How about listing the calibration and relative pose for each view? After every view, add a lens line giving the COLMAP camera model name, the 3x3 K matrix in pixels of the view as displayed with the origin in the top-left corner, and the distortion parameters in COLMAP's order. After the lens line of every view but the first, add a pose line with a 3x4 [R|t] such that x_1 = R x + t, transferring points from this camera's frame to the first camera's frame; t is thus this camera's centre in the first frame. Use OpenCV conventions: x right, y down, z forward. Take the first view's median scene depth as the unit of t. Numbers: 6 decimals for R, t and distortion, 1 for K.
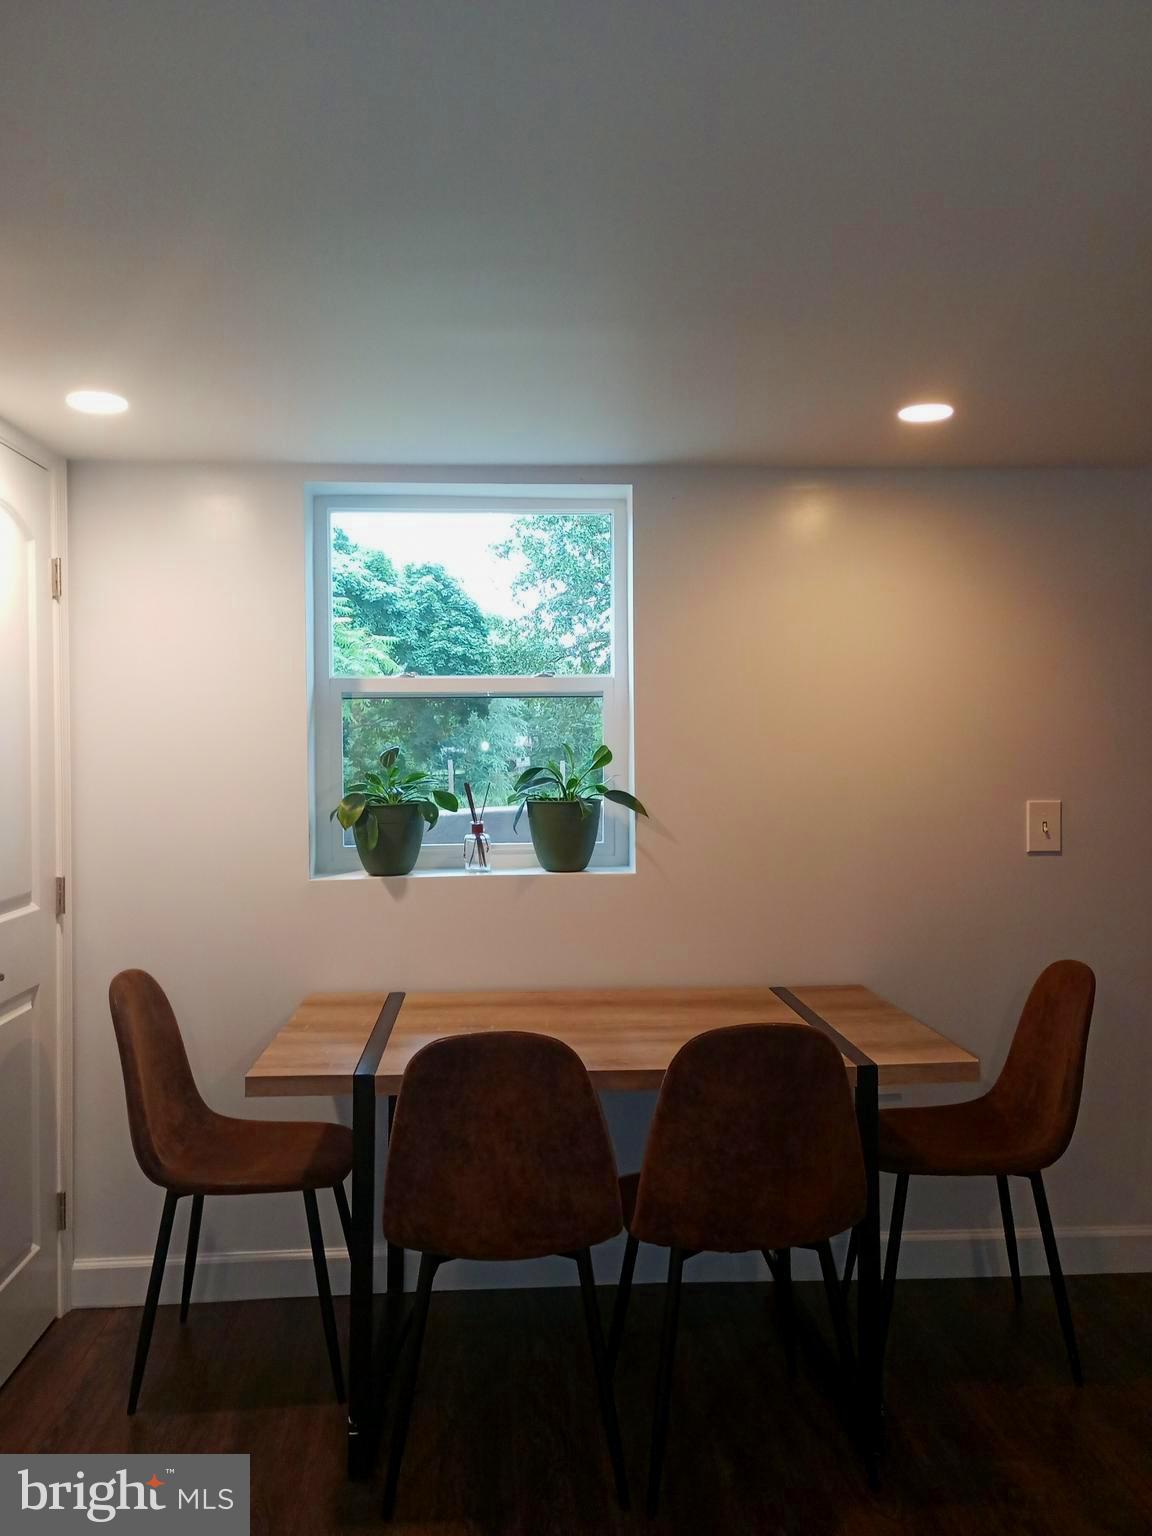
lens RADIAL K [[1239.7, 0, 576.0], [0, 1239.7, 768.0], [0, 0, 1]] dist [0.052647, -0.063426]
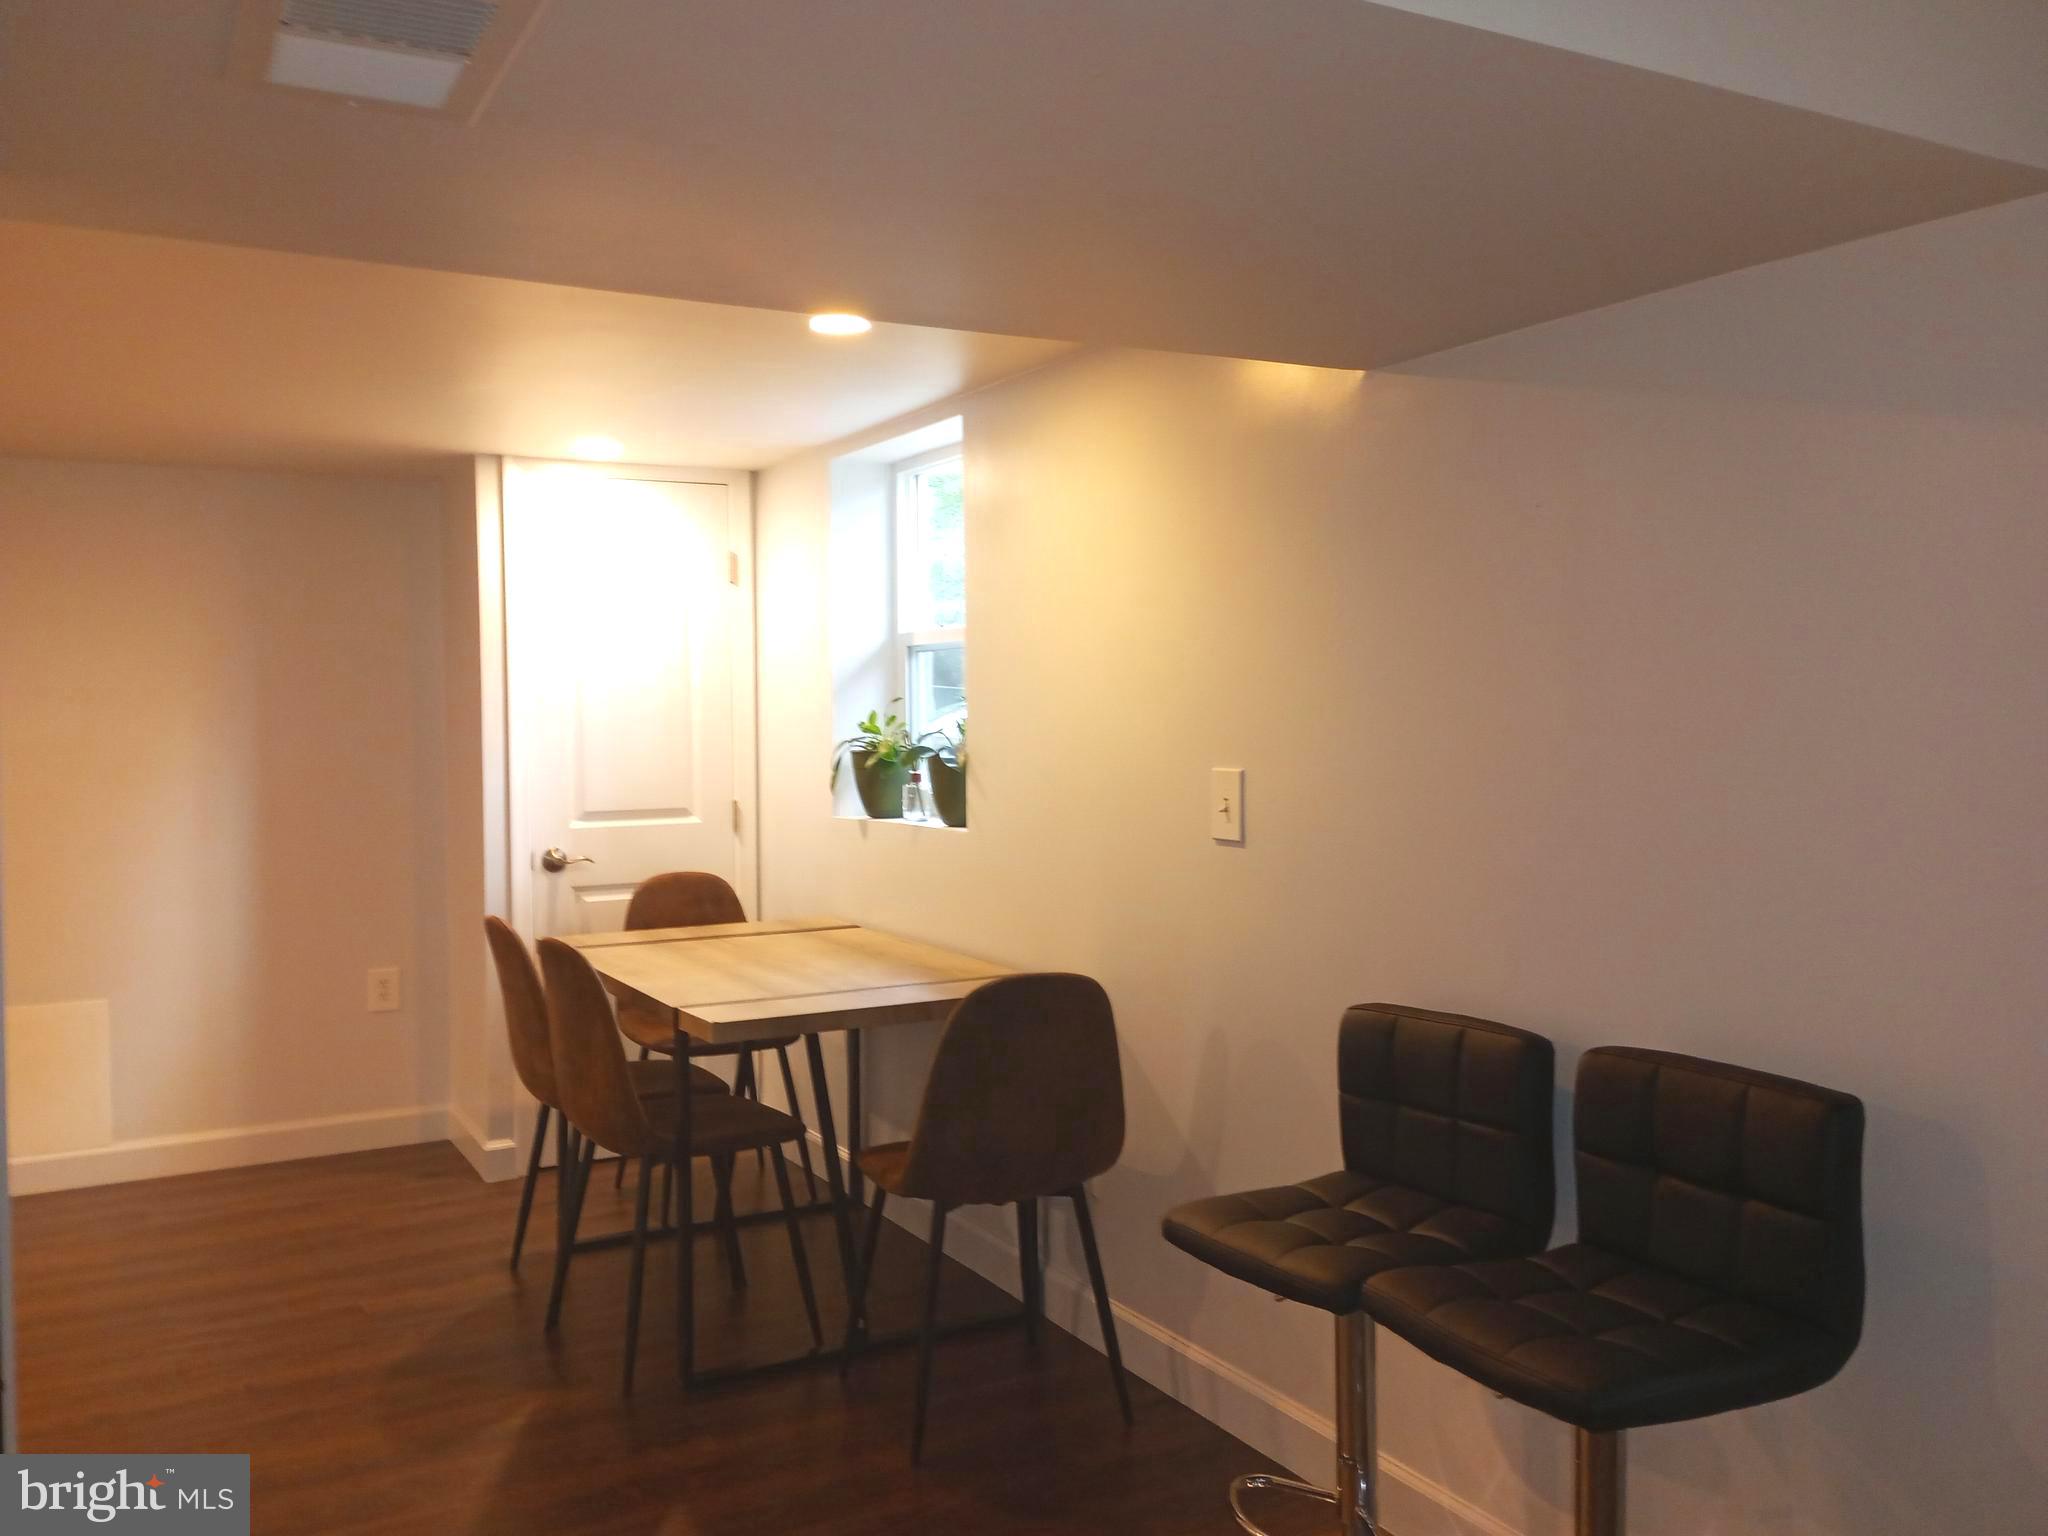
lens RADIAL K [[1665.0, 0, 1024.0], [0, 1665.0, 768.0], [0, 0, 1]] dist [0.116659, -0.000347]
pose [[0.435535, 0.032873, -0.899571, 1.213391], [-0.004397, 0.999399, 0.034392, -0.006820], [0.900161, -0.011023, 0.435418, 0.491347]]
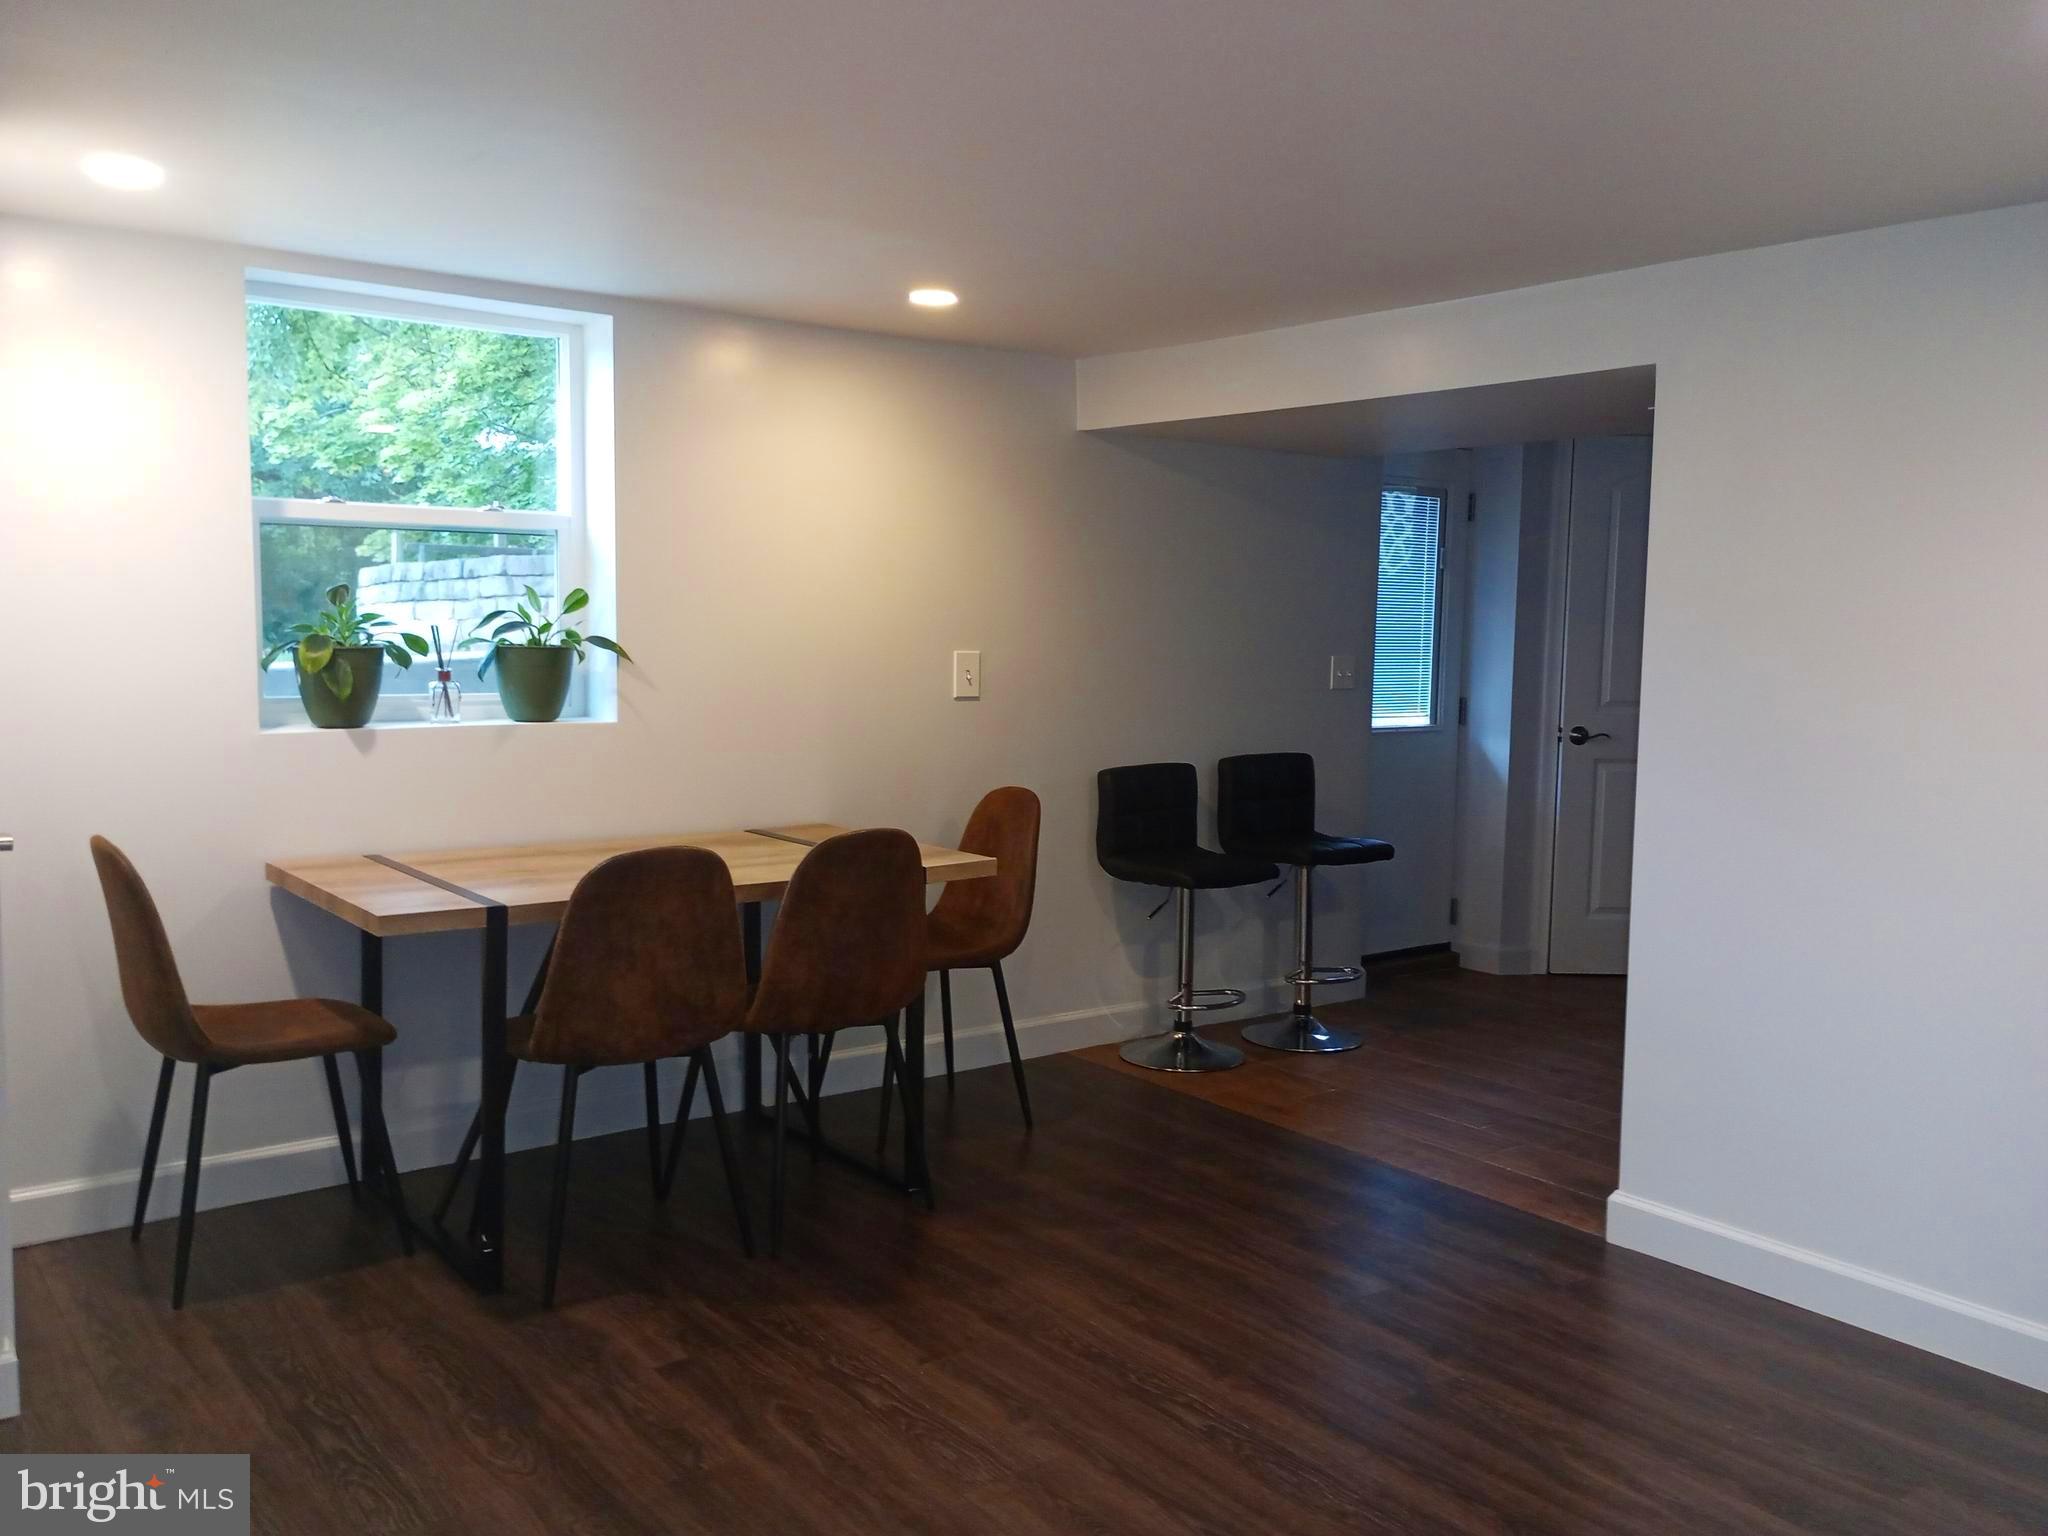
lens RADIAL K [[1652.9, 0, 1024.0], [0, 1652.9, 768.0], [0, 0, 1]] dist [0.052647, -0.063426]
pose [[0.835258, -0.031105, 0.548978, -0.398489], [-0.014178, 0.996848, 0.078052, 0.014626], [-0.549675, -0.072977, 0.832185, -0.260325]]
